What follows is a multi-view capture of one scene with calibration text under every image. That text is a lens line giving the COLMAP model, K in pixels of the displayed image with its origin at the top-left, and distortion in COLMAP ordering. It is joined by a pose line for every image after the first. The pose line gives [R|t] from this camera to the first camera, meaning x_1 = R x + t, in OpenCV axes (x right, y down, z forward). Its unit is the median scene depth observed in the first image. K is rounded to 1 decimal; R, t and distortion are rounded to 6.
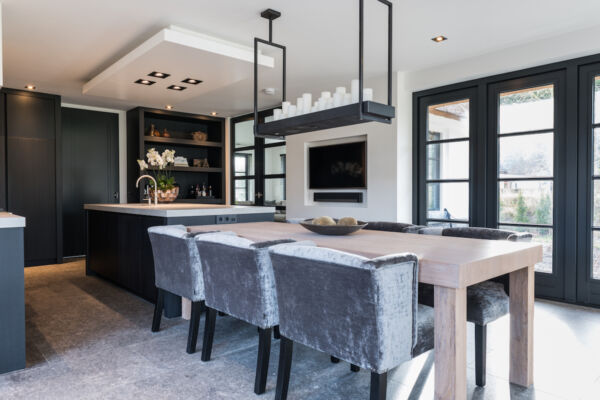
lens RADIAL K [[415.0, 0, 296.7], [0, 415.0, 200.4], [0, 0, 1]] dist [0.007787, 0.005730]
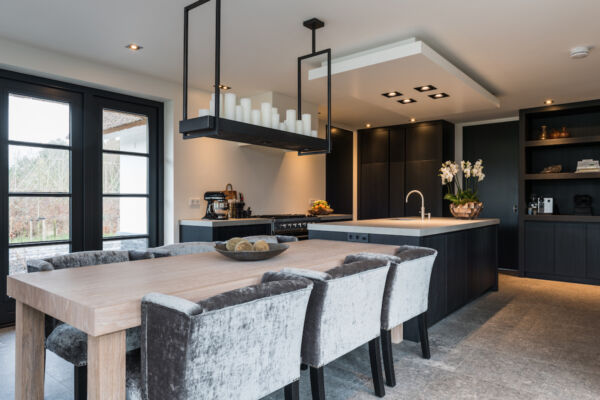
lens RADIAL K [[415.0, 0, 297.7], [0, 415.0, 201.7], [0, 0, 1]] dist [0.007787, 0.005730]
pose [[0.162787, -0.006837, -0.986638, 0.387994], [-0.020483, 0.999737, -0.010308, -0.008521], [0.986449, 0.021888, 0.162604, 0.351605]]
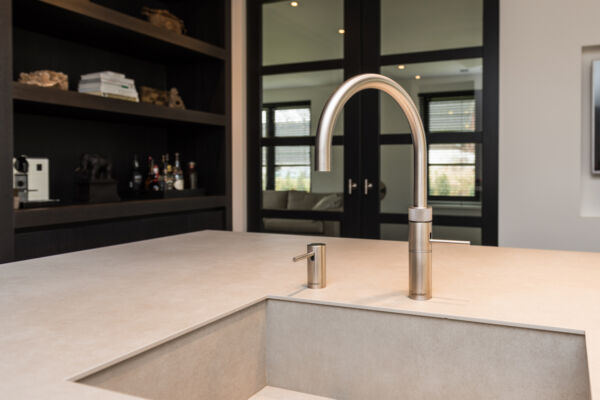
lens RADIAL K [[494.3, 0, 369.7], [0, 494.3, 175.0], [0, 0, 1]] dist [-0.011046, -0.009568]
pose [[0.892642, -0.004469, 0.450744, -0.277411], [0.010292, 0.999892, -0.010469, -0.017448], [-0.450649, 0.013984, 0.892592, 0.560518]]
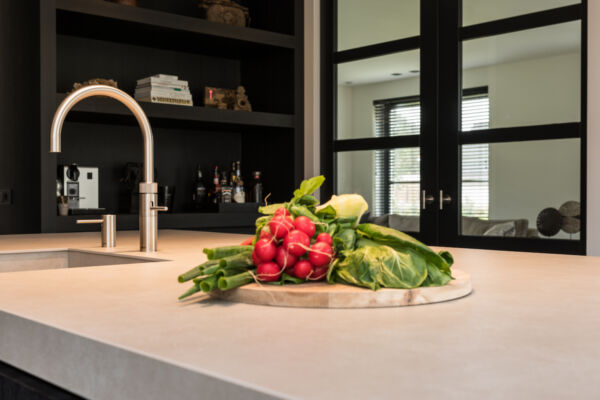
lens RADIAL K [[757.7, 0, 303.1], [0, 757.7, 200.5], [0, 0, 1]] dist [-0.014573, 0.000000]
pose [[0.999983, 0.001564, -0.005634, -0.177713], [-0.001640, 0.999906, -0.013596, -0.004671], [0.005612, 0.013605, 0.999892, 0.441453]]
